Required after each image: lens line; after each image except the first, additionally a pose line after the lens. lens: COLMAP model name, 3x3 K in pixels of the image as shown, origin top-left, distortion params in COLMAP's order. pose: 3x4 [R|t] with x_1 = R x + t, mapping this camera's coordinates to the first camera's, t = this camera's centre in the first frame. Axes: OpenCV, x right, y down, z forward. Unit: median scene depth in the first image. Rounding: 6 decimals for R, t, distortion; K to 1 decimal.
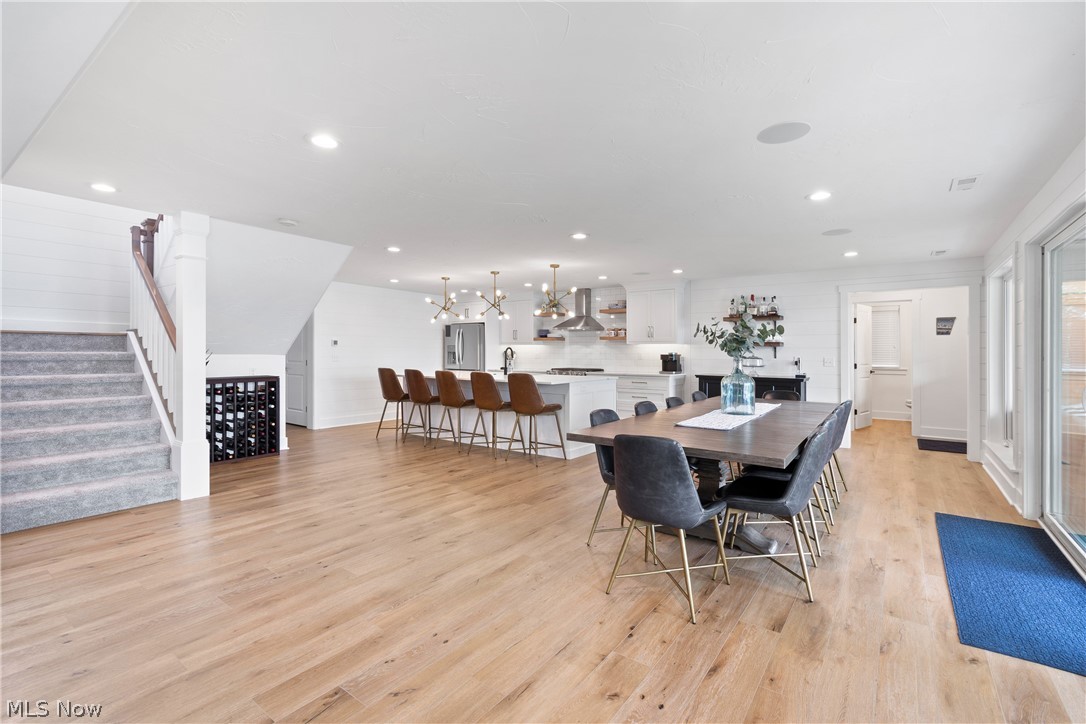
lens RADIAL K [[485.6, 0, 554.4], [0, 485.6, 362.9], [0, 0, 1]] dist [0.002737, -0.001600]
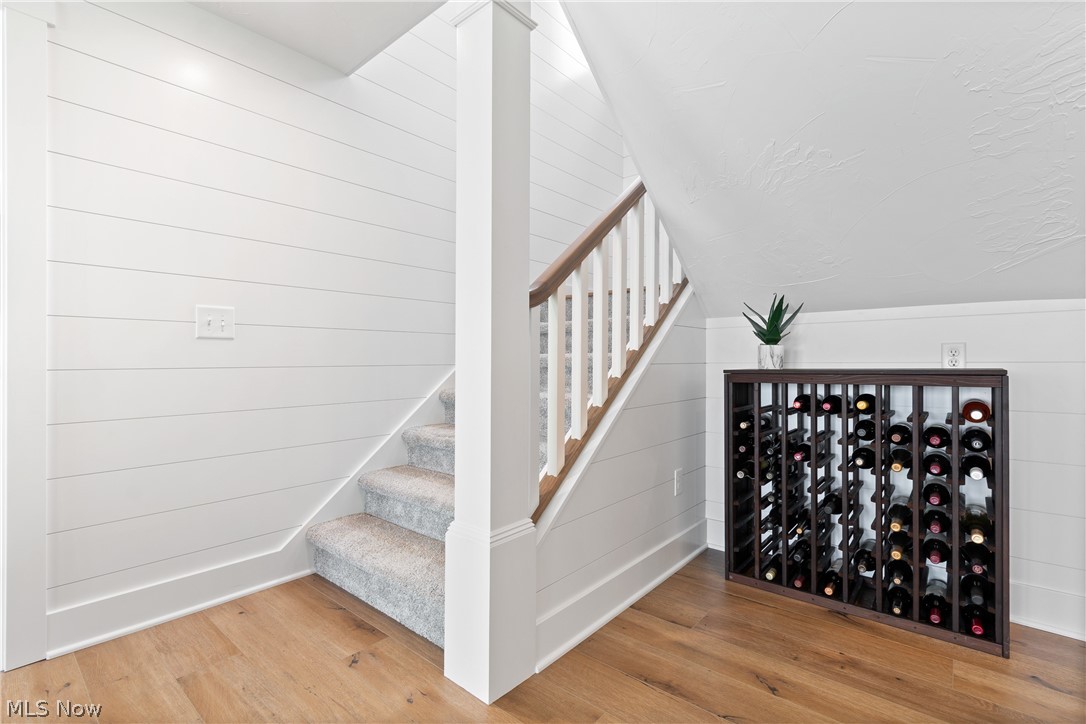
lens RADIAL K [[485.6, 0, 556.0], [0, 485.6, 360.3], [0, 0, 1]] dist [0.002737, -0.001600]
pose [[-0.066803, -0.011449, -0.997701, -0.220100], [-0.020647, 0.999736, -0.010090, 0.024357], [0.997553, 0.019925, -0.067021, 0.611490]]
